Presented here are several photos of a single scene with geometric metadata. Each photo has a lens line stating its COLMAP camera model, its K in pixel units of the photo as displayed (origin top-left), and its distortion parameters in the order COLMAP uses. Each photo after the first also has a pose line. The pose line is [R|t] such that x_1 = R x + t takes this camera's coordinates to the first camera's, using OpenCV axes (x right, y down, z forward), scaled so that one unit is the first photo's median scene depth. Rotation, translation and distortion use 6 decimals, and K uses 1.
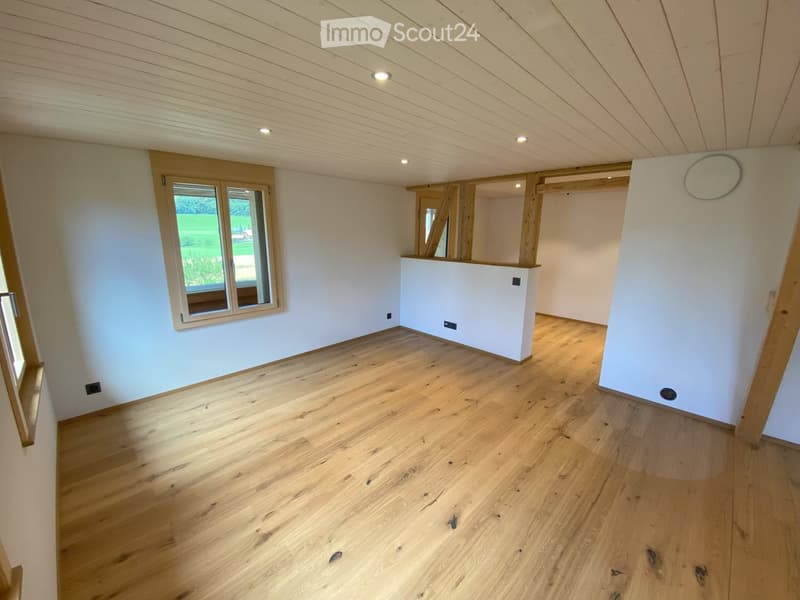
lens RADIAL K [[321.8, 0, 400.0], [0, 321.8, 300.0], [0, 0, 1]] dist [-0.003060, -0.000427]
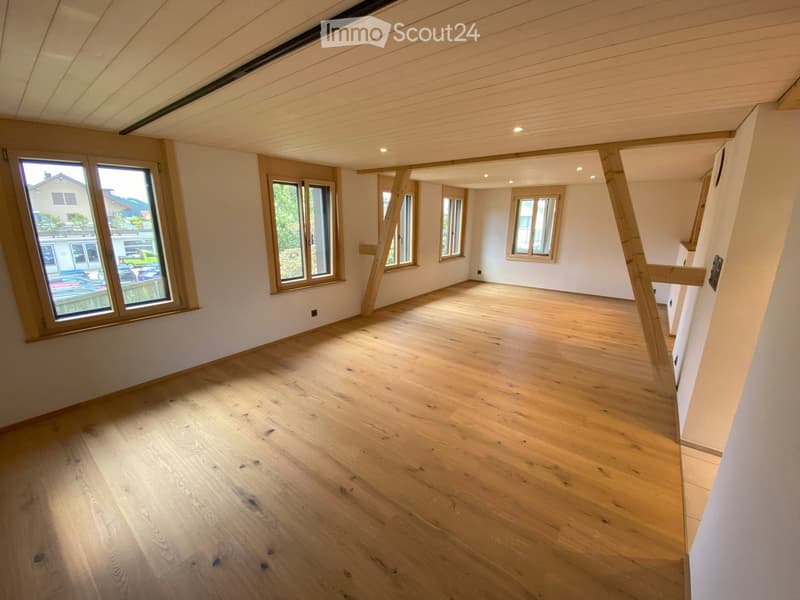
lens RADIAL K [[321.8, 0, 400.0], [0, 321.8, 300.0], [0, 0, 1]] dist [-0.003060, -0.000427]
pose [[0.126738, 0.228683, -0.965216, 1.901747], [-0.215538, 0.956162, 0.198236, 0.092841], [0.968236, 0.182916, 0.170472, -0.166960]]
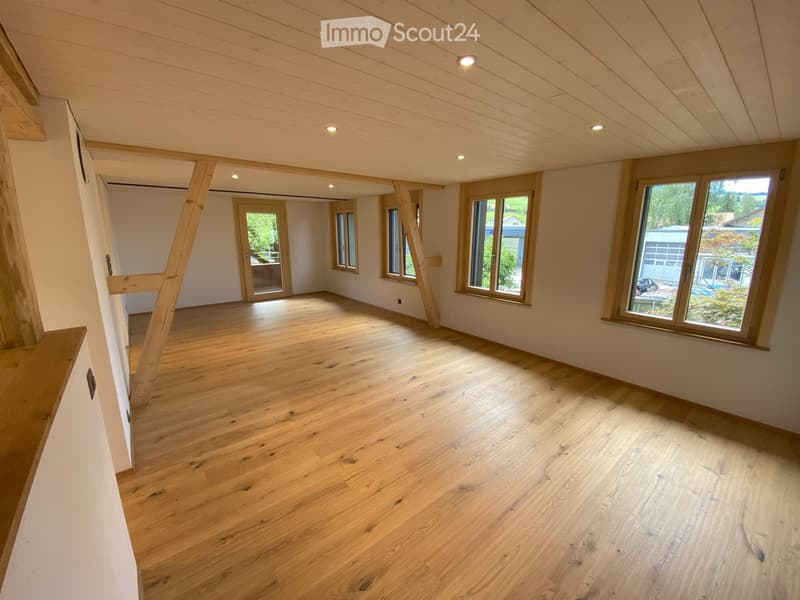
lens RADIAL K [[324.3, 0, 402.8], [0, 324.3, 300.0], [0, 0, 1]] dist [0.000935, -0.010784]
pose [[-0.995779, -0.034092, 0.085221, 0.056741], [0.004648, 0.908542, 0.417768, -0.368822], [-0.091669, 0.416400, -0.904548, 1.730917]]
